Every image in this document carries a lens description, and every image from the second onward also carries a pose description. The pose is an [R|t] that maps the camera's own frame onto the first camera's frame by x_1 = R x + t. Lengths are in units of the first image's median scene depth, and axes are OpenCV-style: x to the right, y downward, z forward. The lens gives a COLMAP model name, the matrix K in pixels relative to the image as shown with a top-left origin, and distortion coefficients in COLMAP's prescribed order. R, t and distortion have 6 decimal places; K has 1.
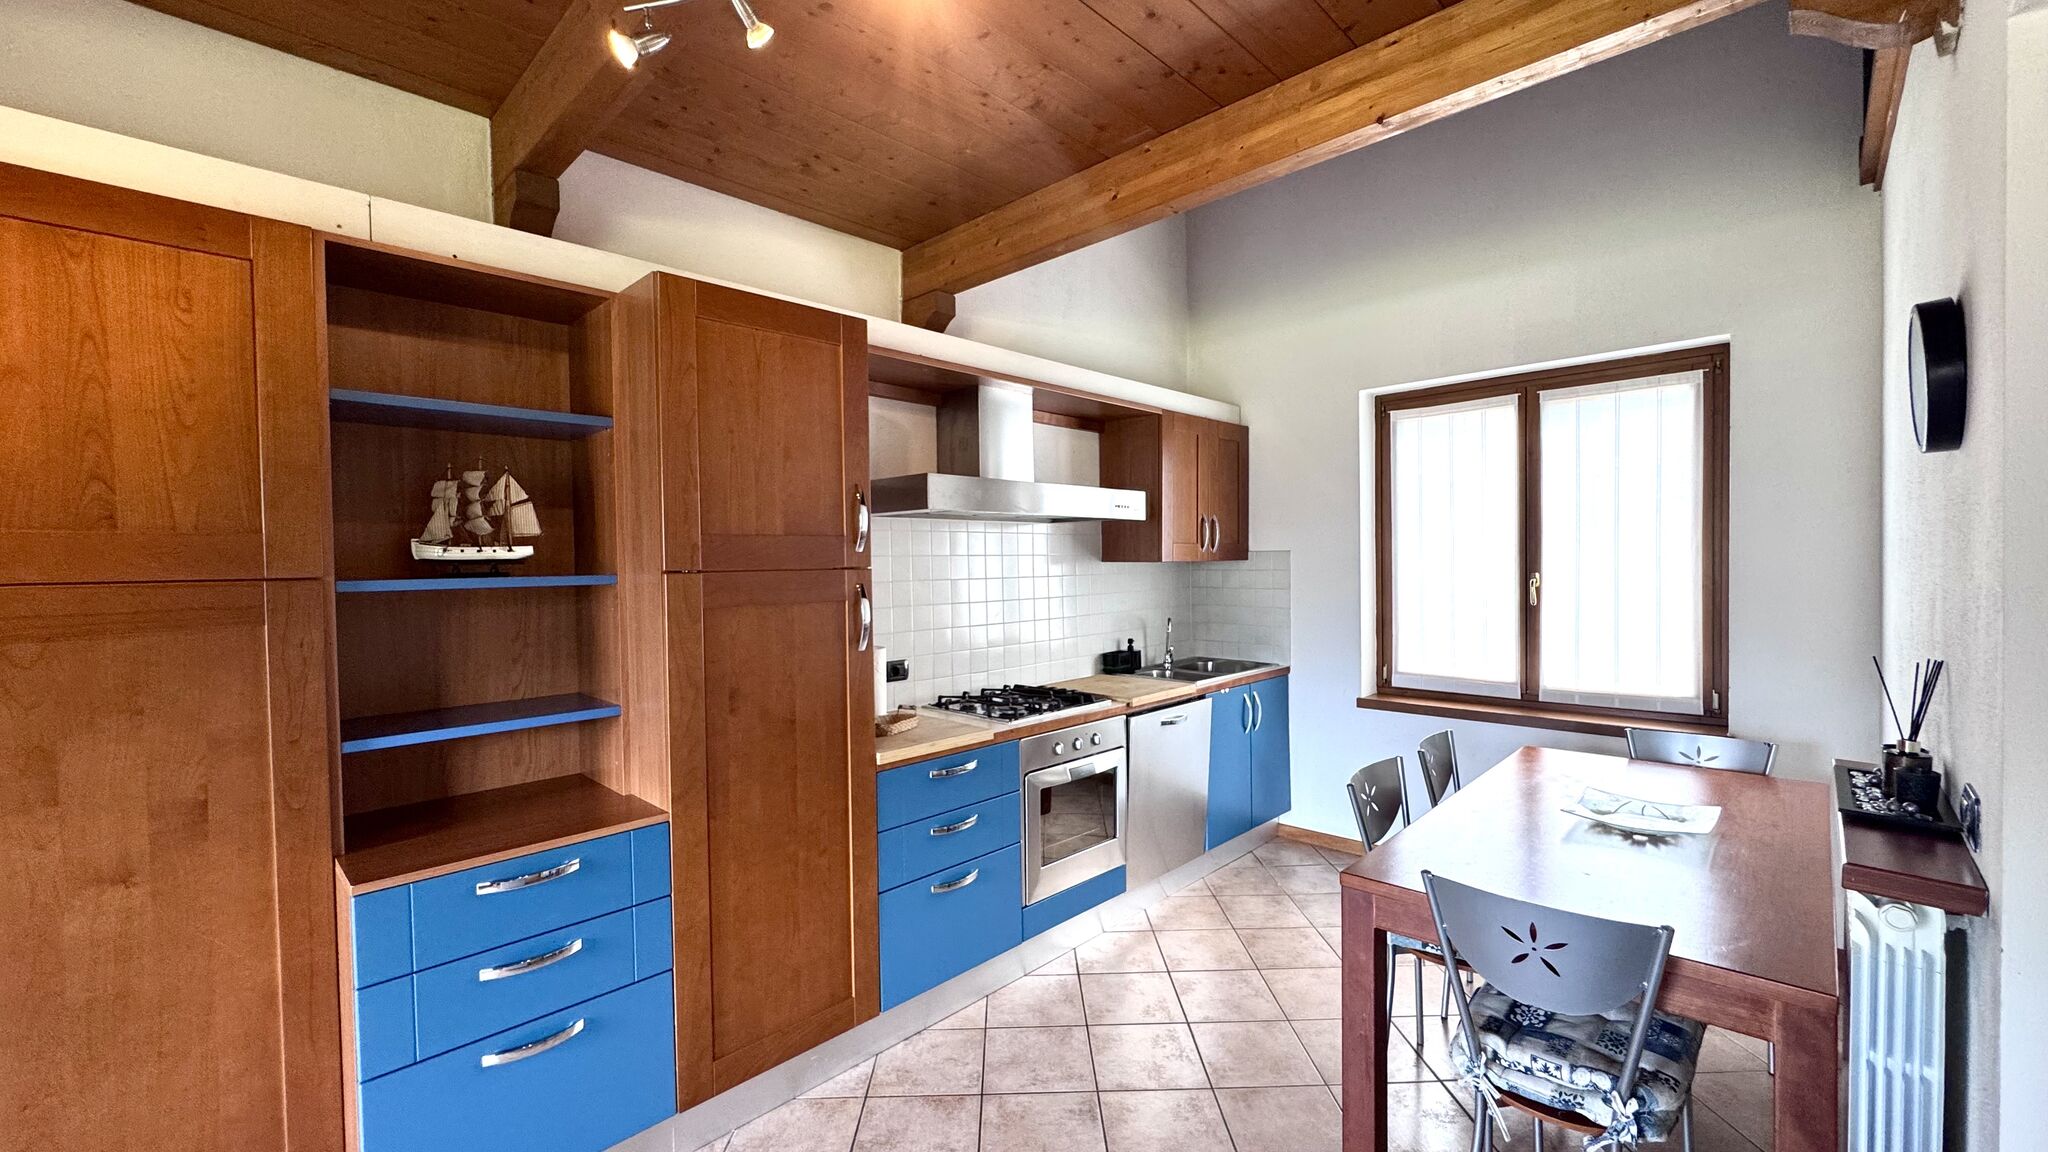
lens RADIAL K [[822.8, 0, 1023.4], [0, 822.8, 576.1], [0, 0, 1]] dist [-0.005565, 0.001039]
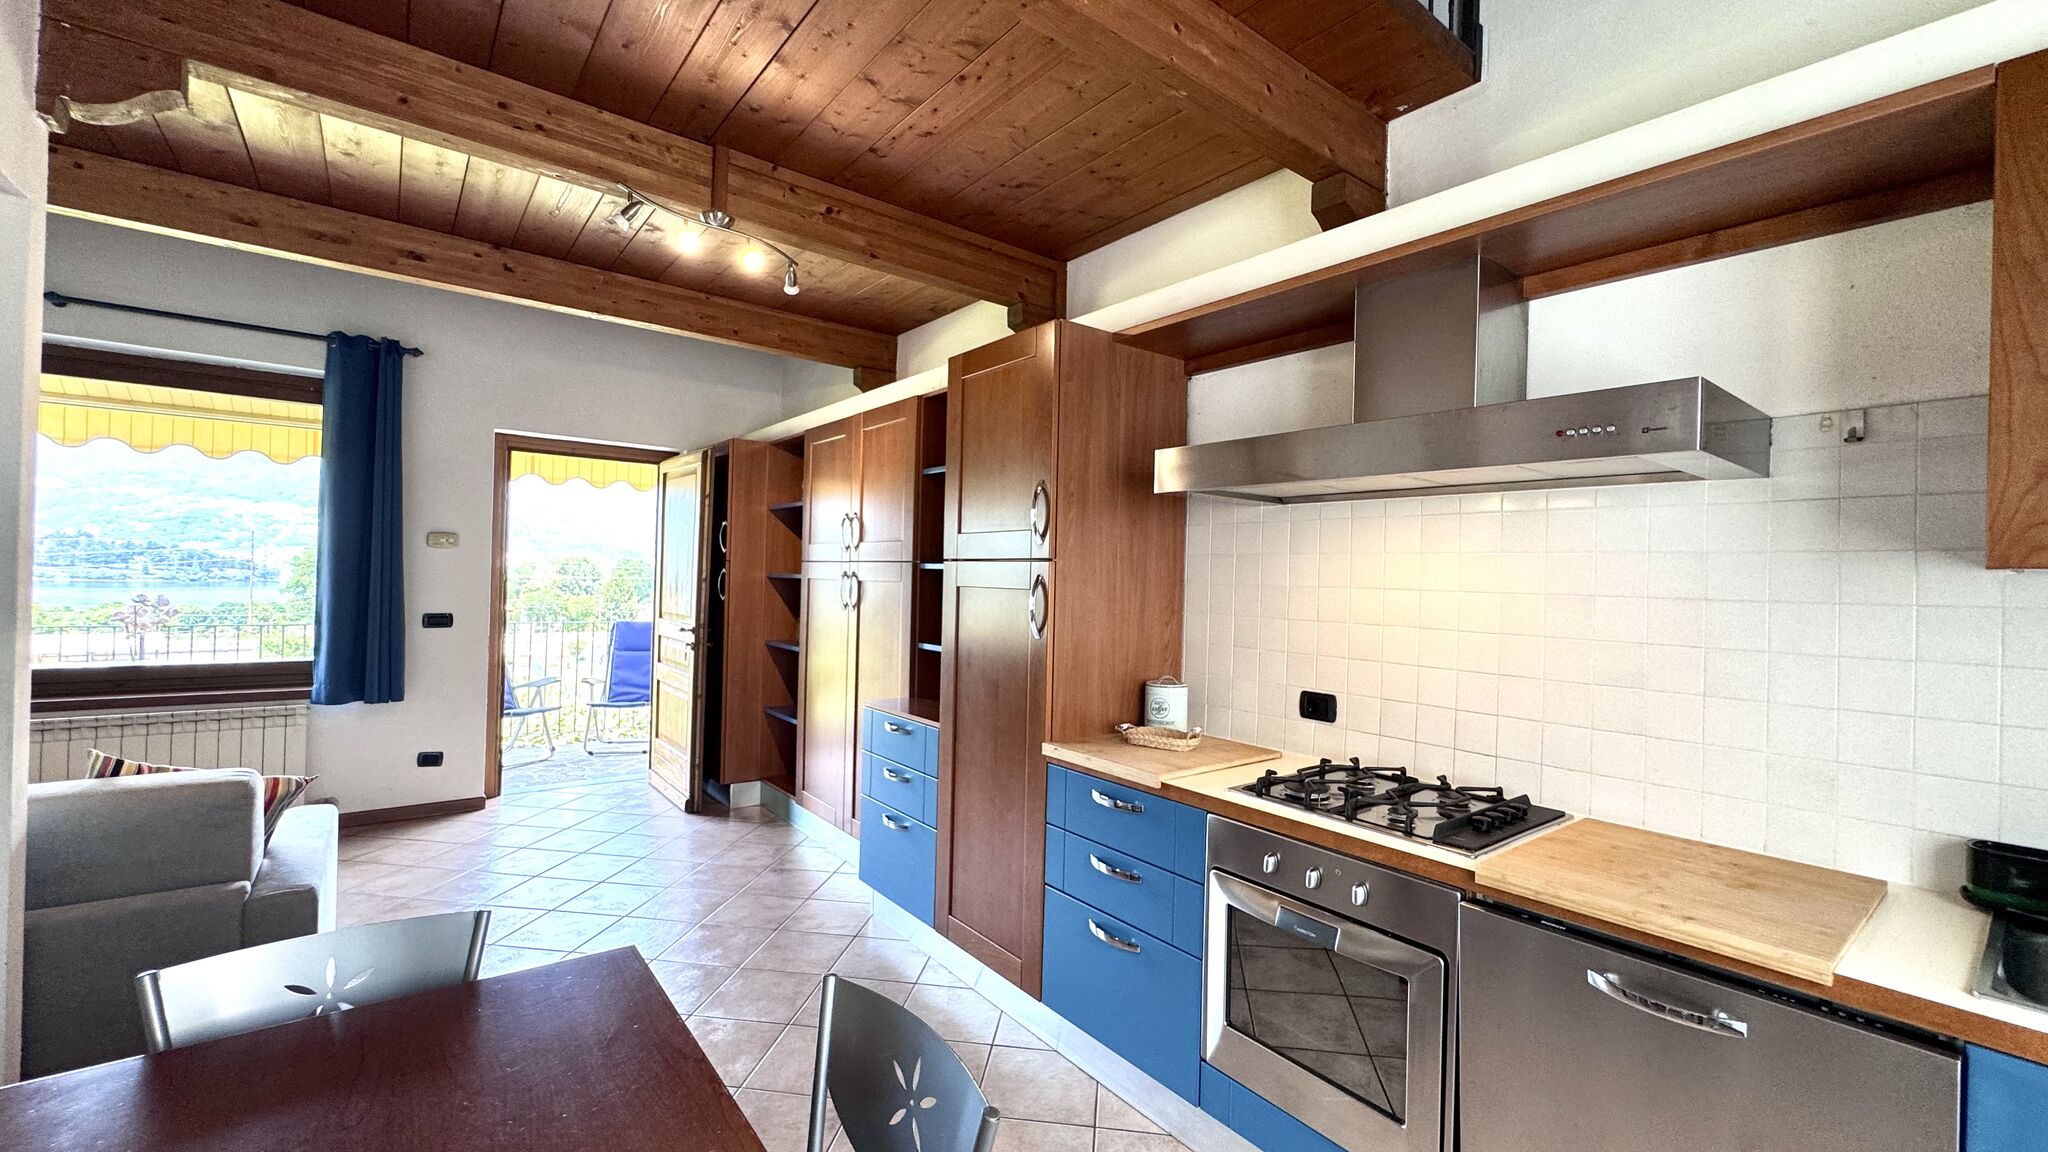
lens RADIAL K [[822.8, 0, 1026.2], [0, 822.8, 577.7], [0, 0, 1]] dist [-0.005565, 0.001039]
pose [[-0.143156, 0.012062, -0.989627, 0.644529], [-0.042997, 0.998906, 0.018395, -0.004332], [0.988766, 0.045184, -0.142481, 0.867193]]
